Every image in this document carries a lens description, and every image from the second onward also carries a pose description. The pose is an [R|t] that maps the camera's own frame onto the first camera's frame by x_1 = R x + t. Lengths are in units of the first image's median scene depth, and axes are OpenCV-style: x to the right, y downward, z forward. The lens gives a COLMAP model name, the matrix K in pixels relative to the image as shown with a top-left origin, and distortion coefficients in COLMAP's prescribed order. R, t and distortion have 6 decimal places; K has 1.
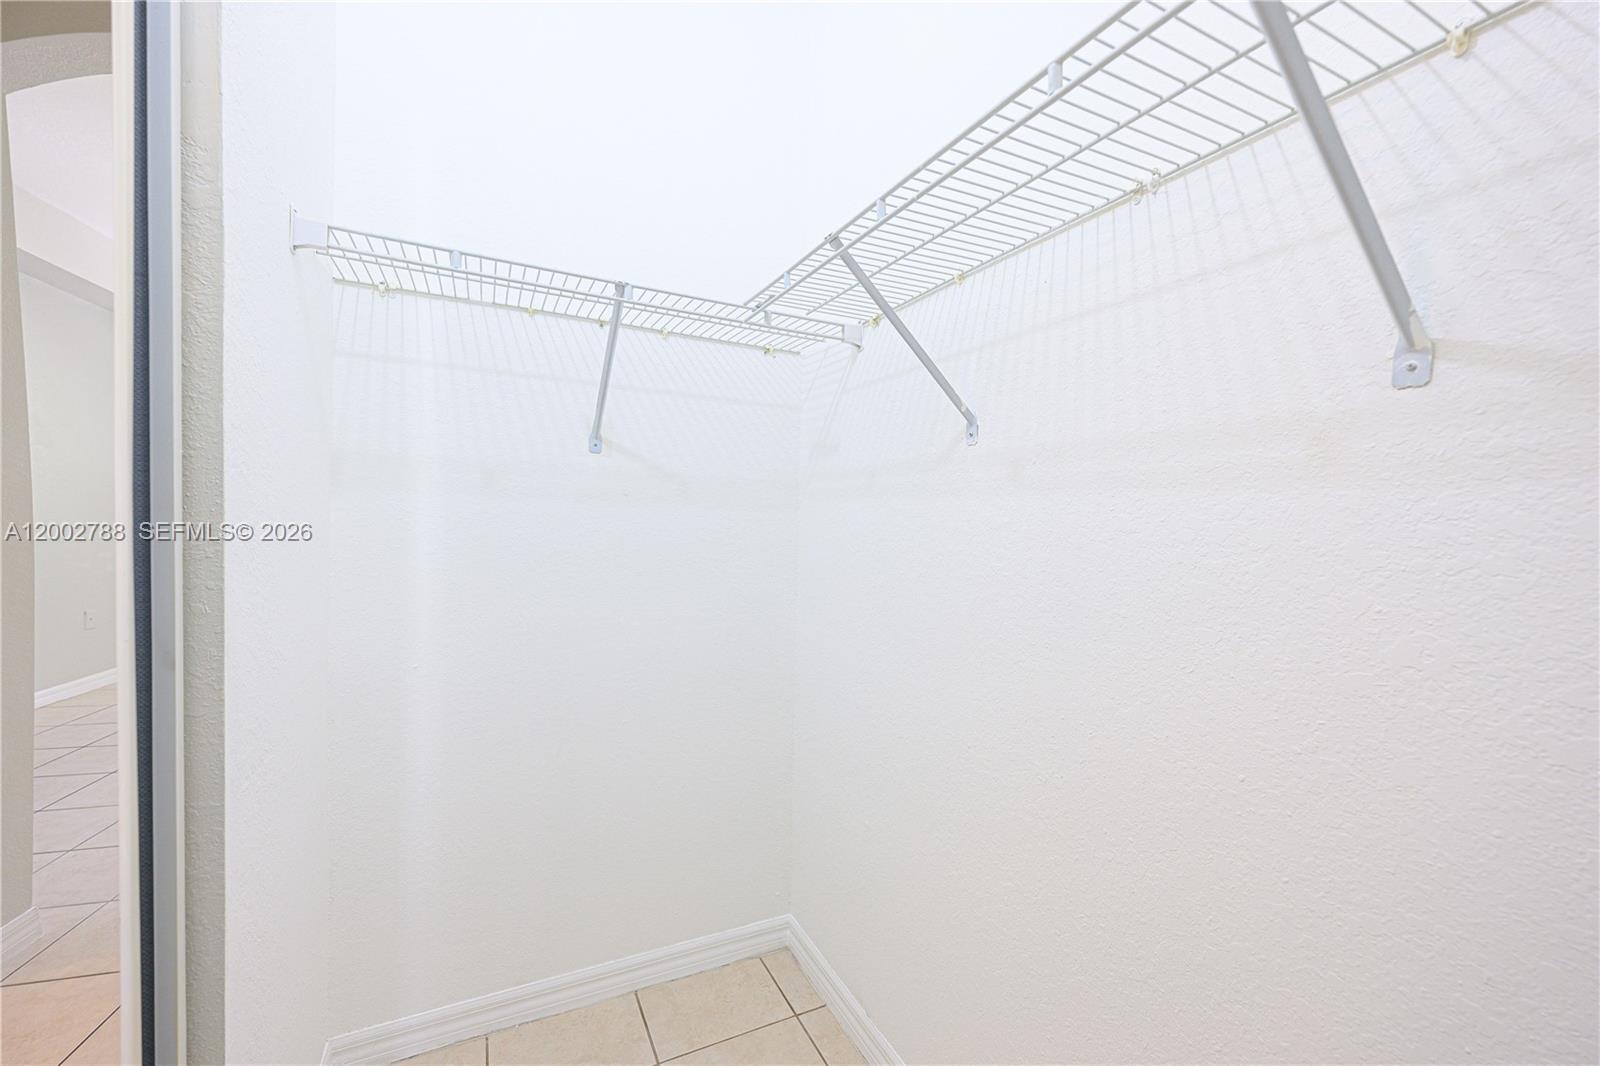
lens RADIAL K [[637.3, 0, 792.4], [0, 637.3, 535.6], [0, 0, 1]] dist [-0.000580, -0.000011]
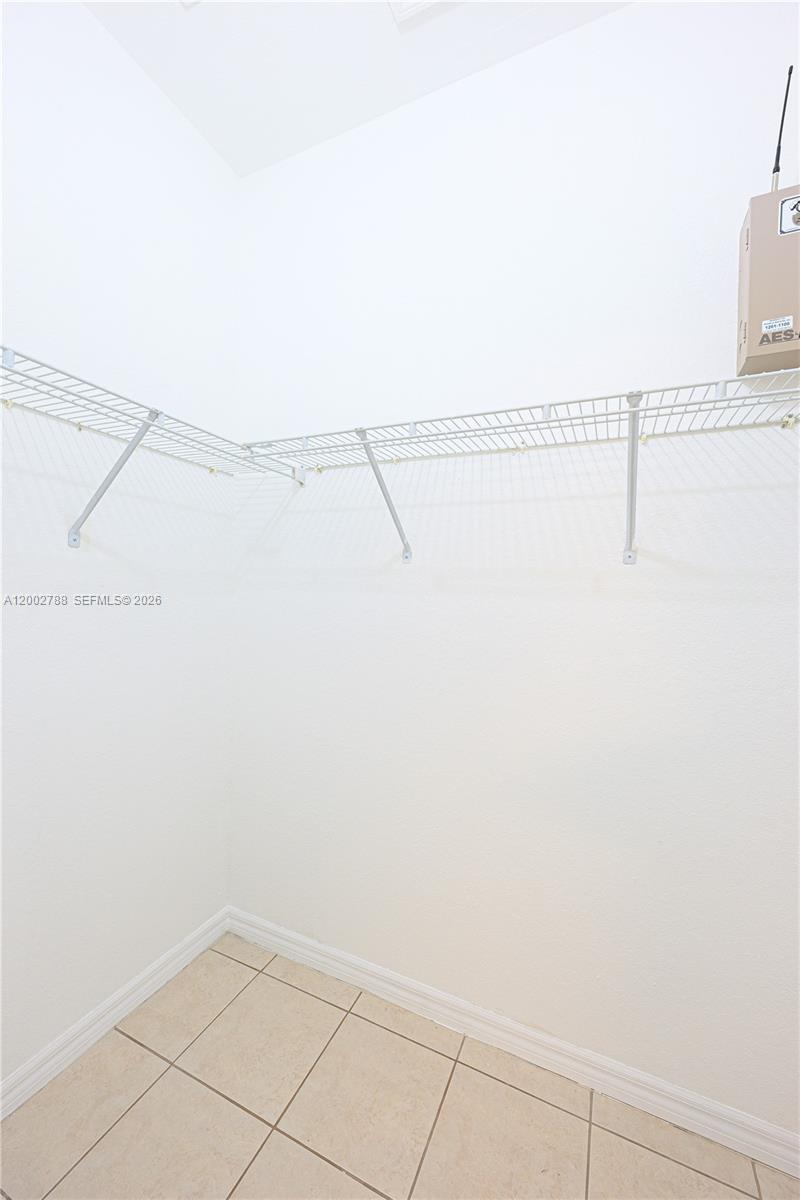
lens RADIAL K [[470.5, 0, 405.4], [0, 470.5, 598.8], [0, 0, 1]] dist [0.000601, -0.000060]
pose [[0.771385, -0.014445, 0.636205, -0.439024], [0.009062, 0.999890, 0.011716, -0.054597], [-0.636305, -0.003272, 0.771431, 0.041552]]
